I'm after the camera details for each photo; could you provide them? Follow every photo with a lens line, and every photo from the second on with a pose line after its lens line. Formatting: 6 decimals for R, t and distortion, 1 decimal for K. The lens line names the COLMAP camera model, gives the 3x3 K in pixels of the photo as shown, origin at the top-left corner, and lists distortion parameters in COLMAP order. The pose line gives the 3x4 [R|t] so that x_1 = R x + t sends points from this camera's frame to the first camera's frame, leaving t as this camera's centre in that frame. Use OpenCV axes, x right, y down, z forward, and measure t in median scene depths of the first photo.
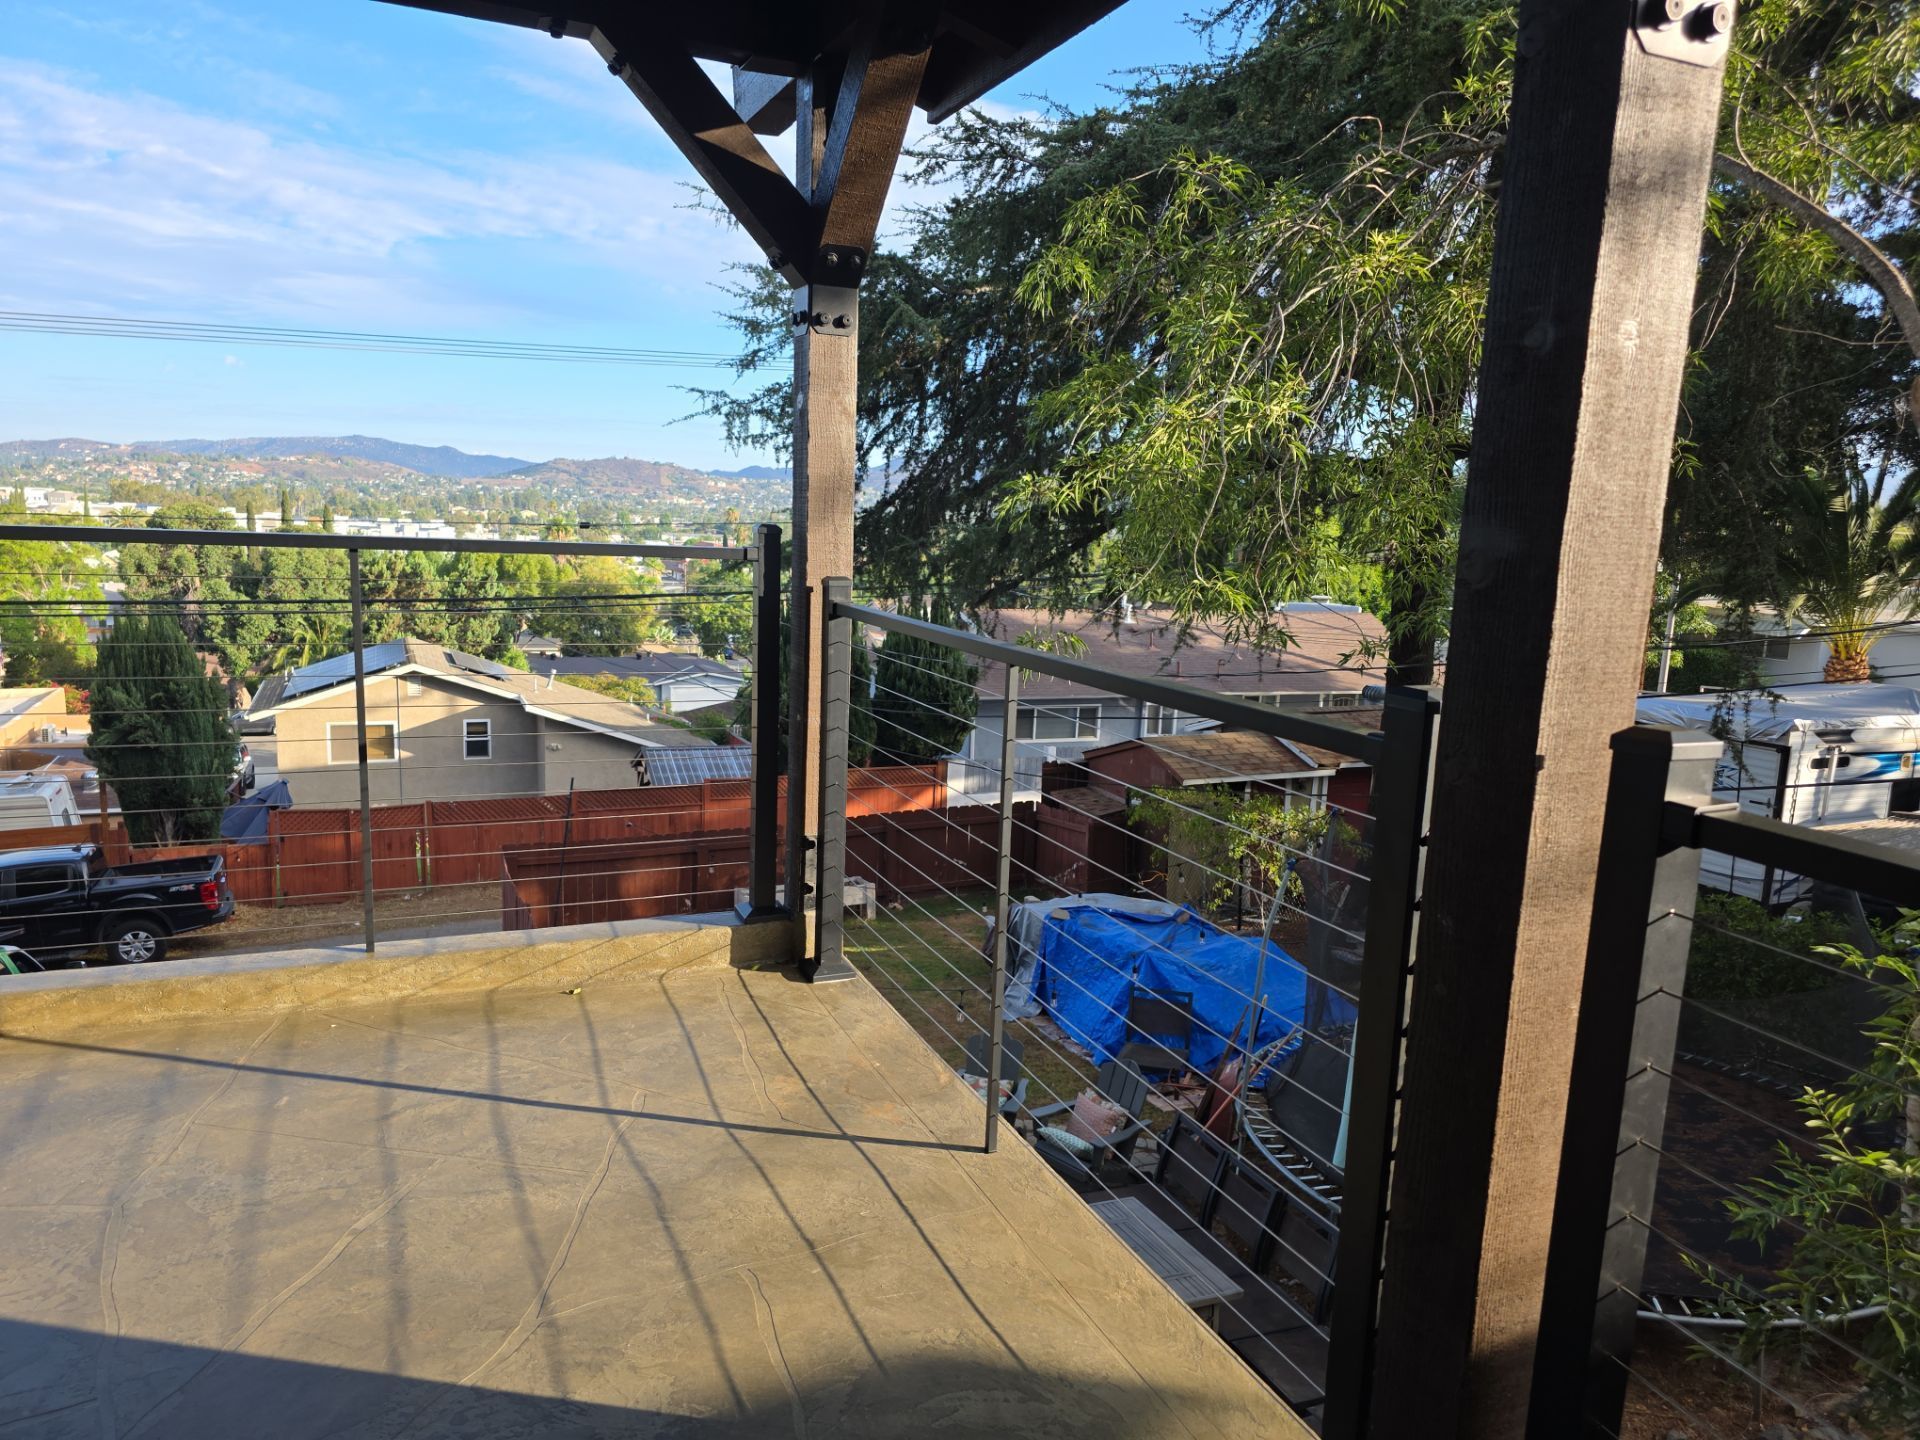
lens RADIAL K [[1280.9, 0, 956.5], [0, 1280.9, 740.6], [0, 0, 1]] dist [0.060212, -0.053774]
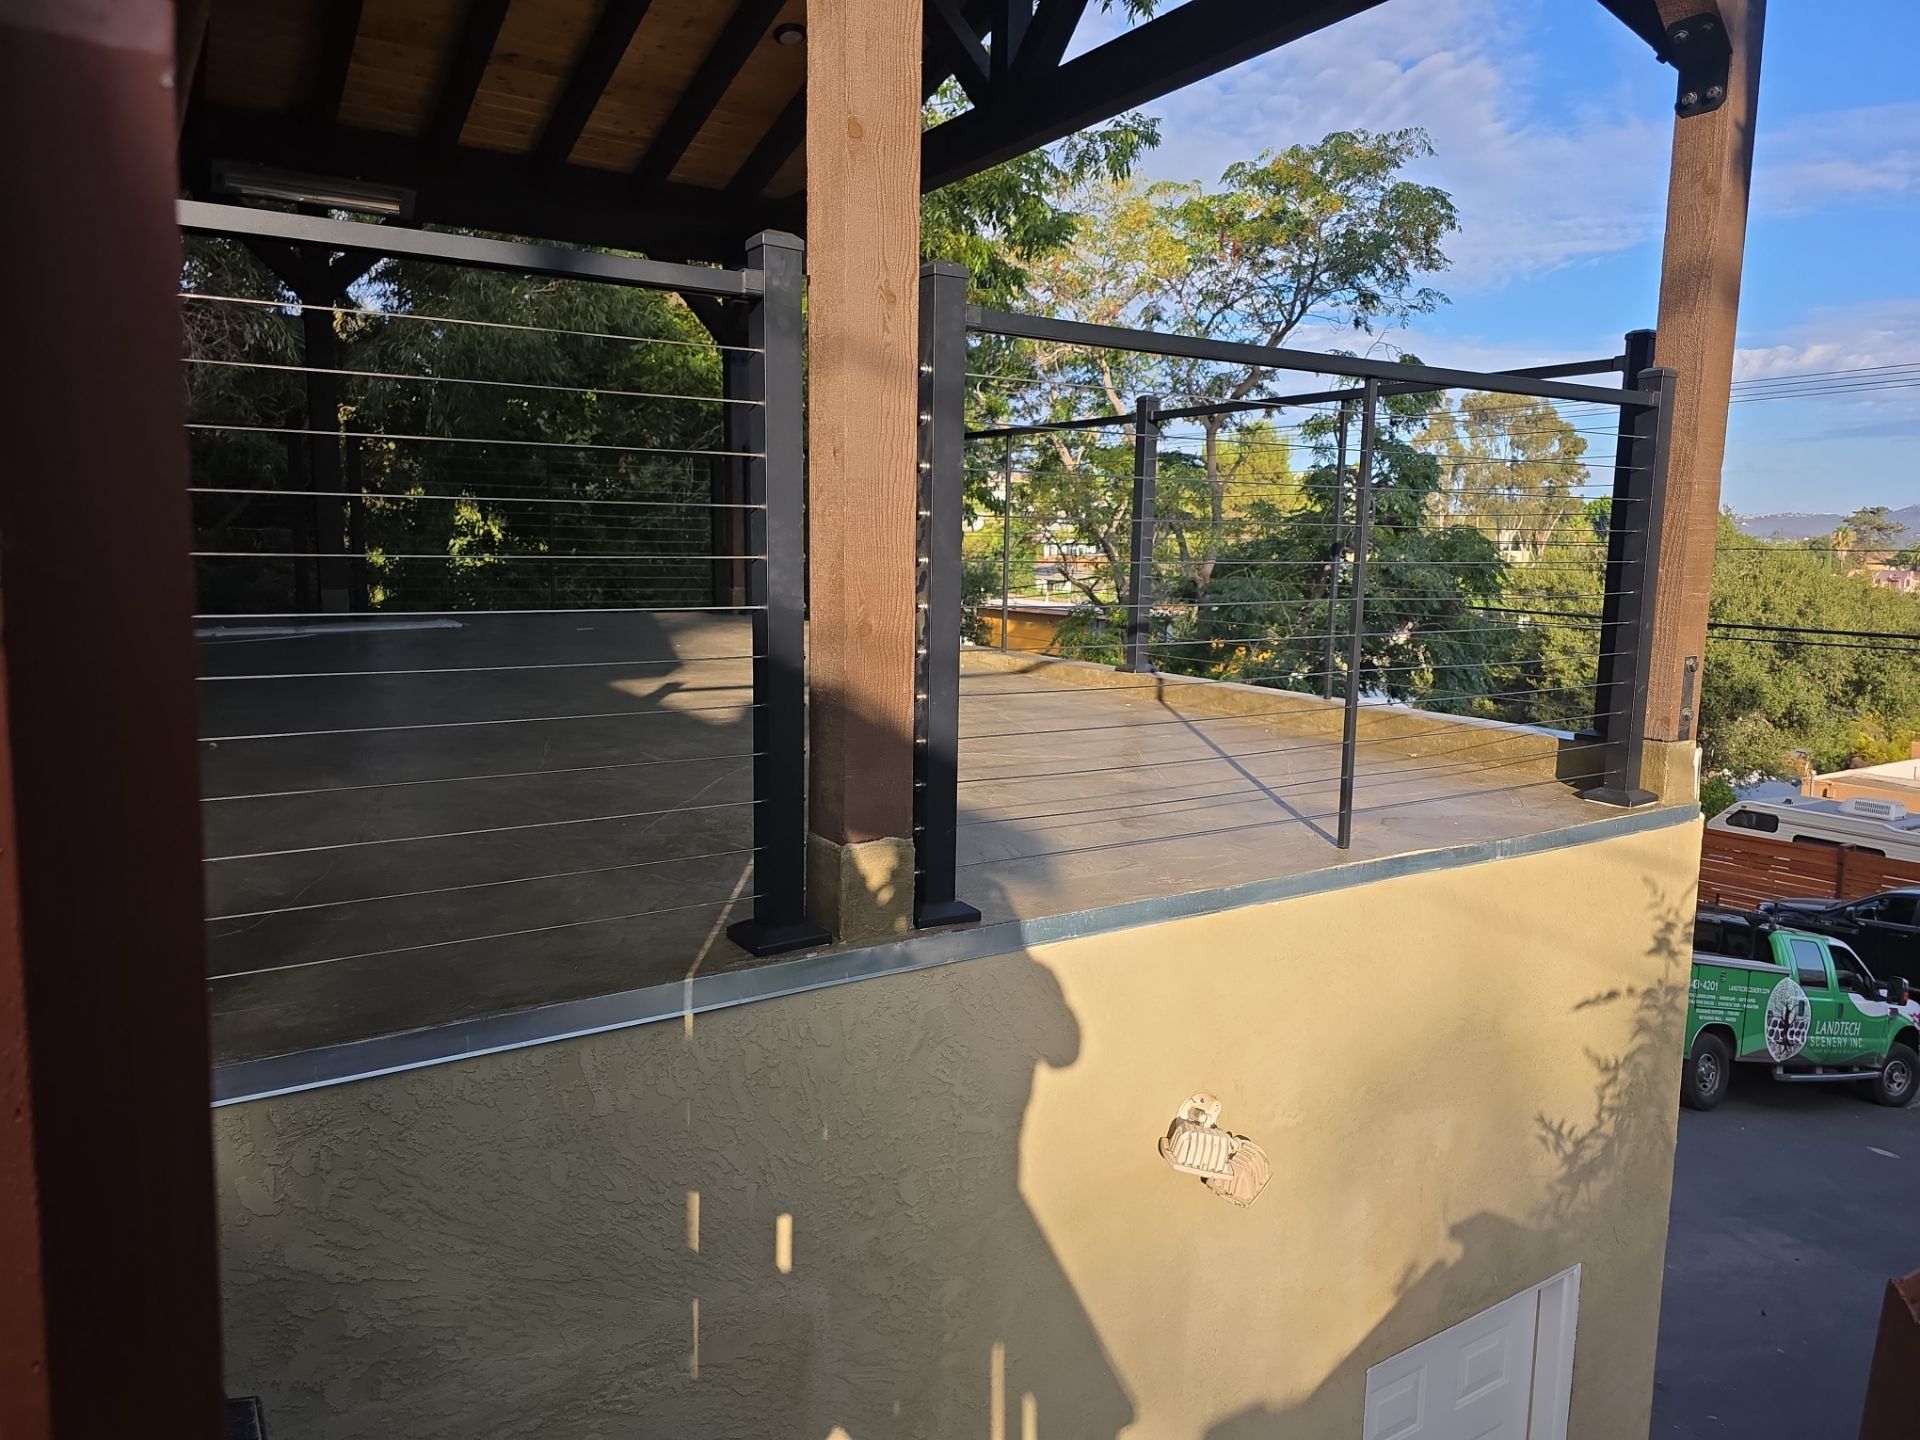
lens RADIAL K [[1280.9, 0, 961.9], [0, 1280.9, 723.3], [0, 0, 1]] dist [0.060212, -0.053774]
pose [[0.153927, 0.102216, -0.982781, 0.142296], [-0.183000, 0.980376, 0.073304, 0.027386], [0.970988, 0.168565, 0.169612, 0.069084]]
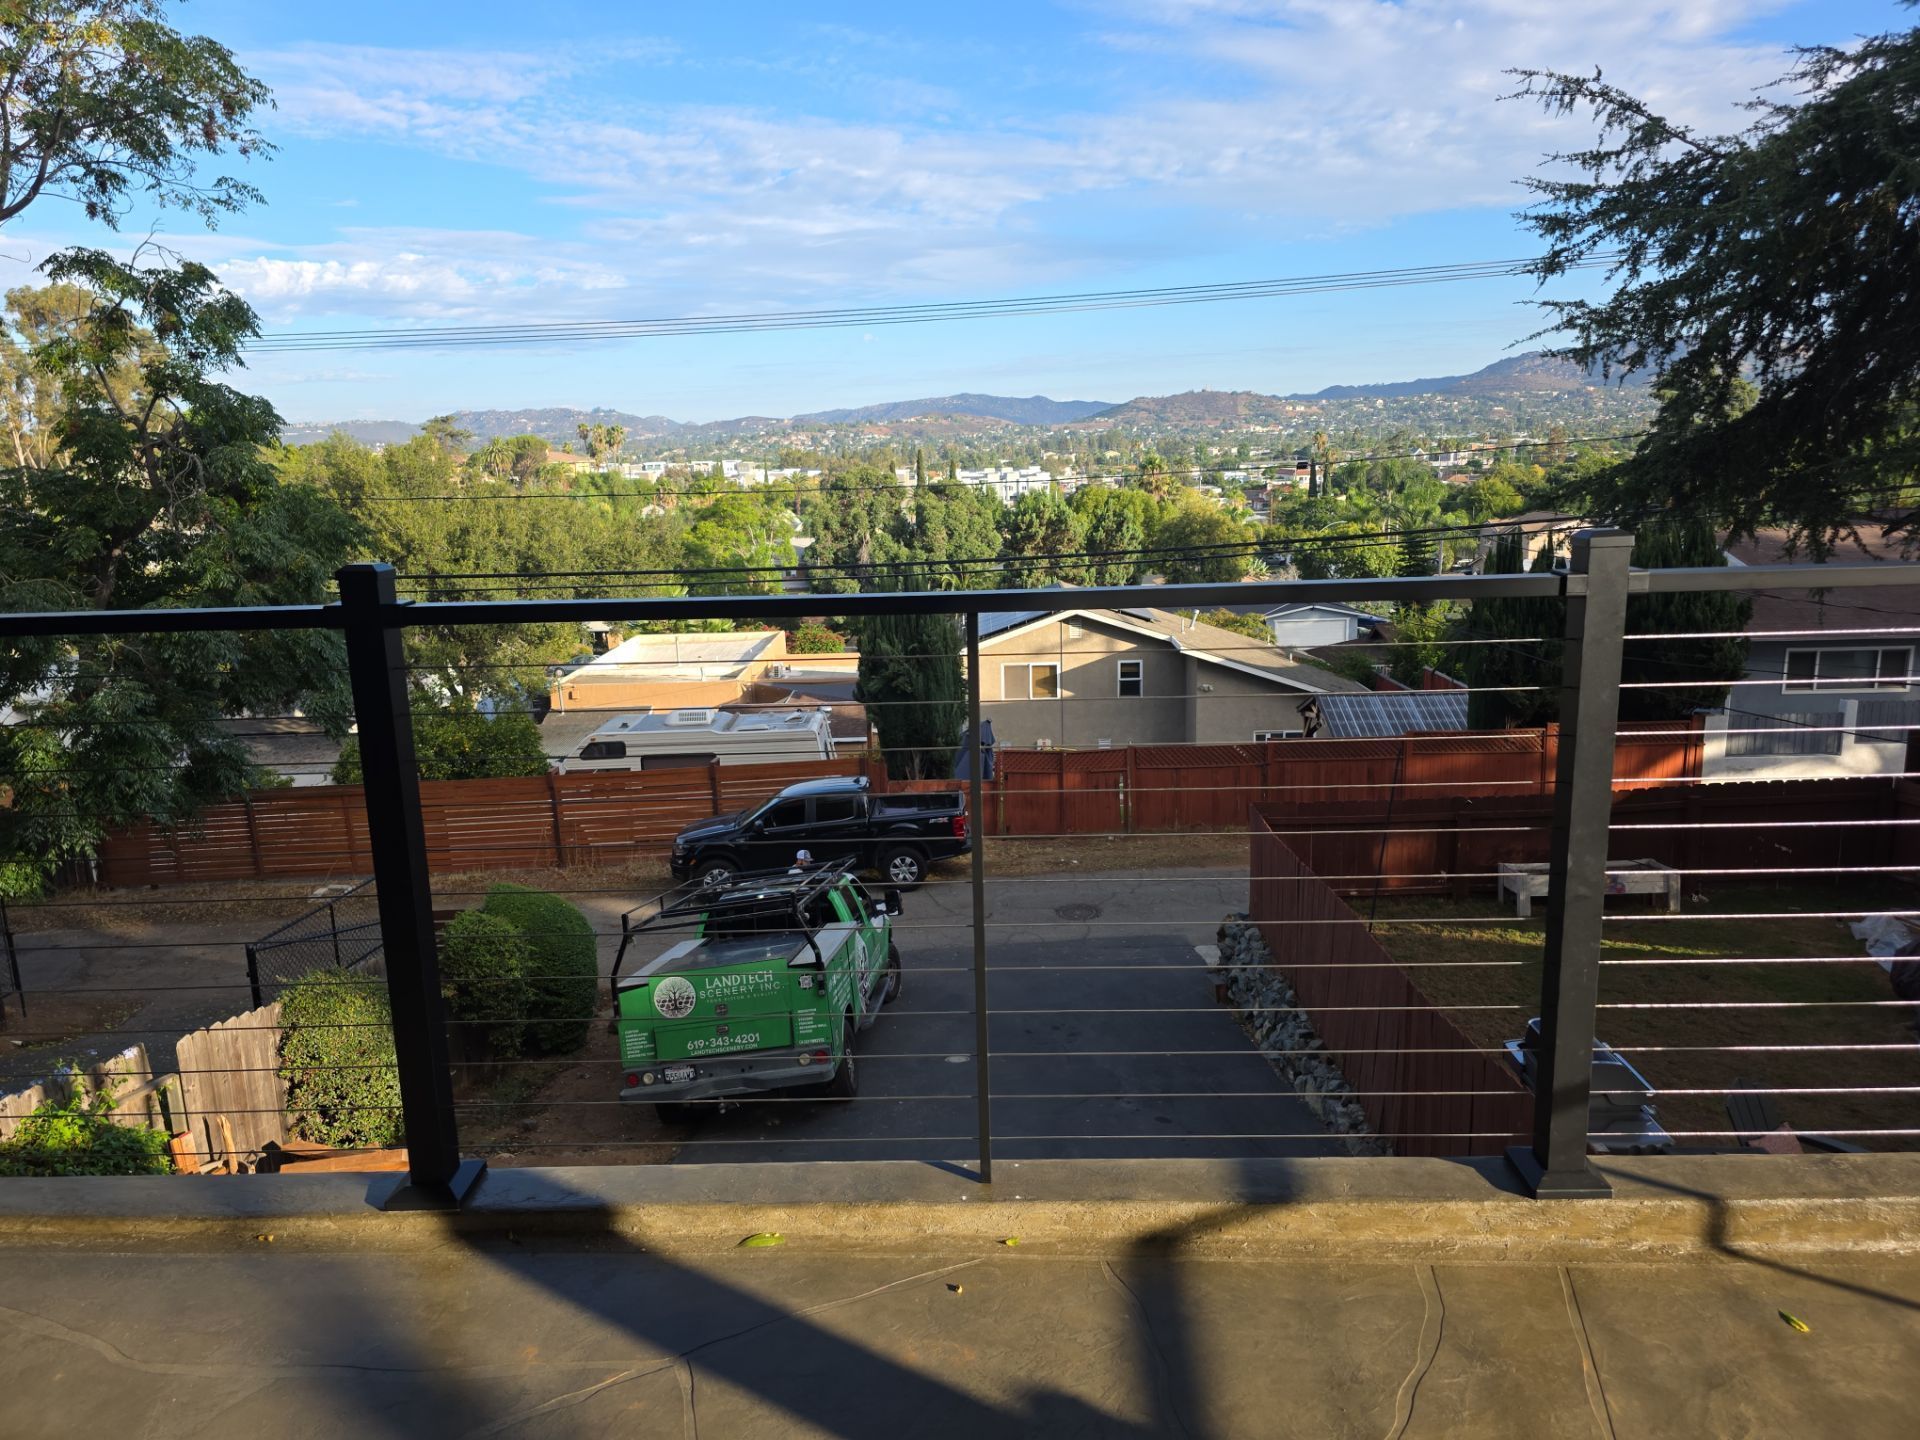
lens RADIAL K [[1280.9, 0, 948.3], [0, 1280.9, 703.9], [0, 0, 1]] dist [0.060212, -0.053774]
pose [[0.903245, 0.018027, -0.428747, -0.127142], [-0.007376, 0.999622, 0.026492, -0.015741], [0.429063, -0.020766, 0.903036, 0.022450]]
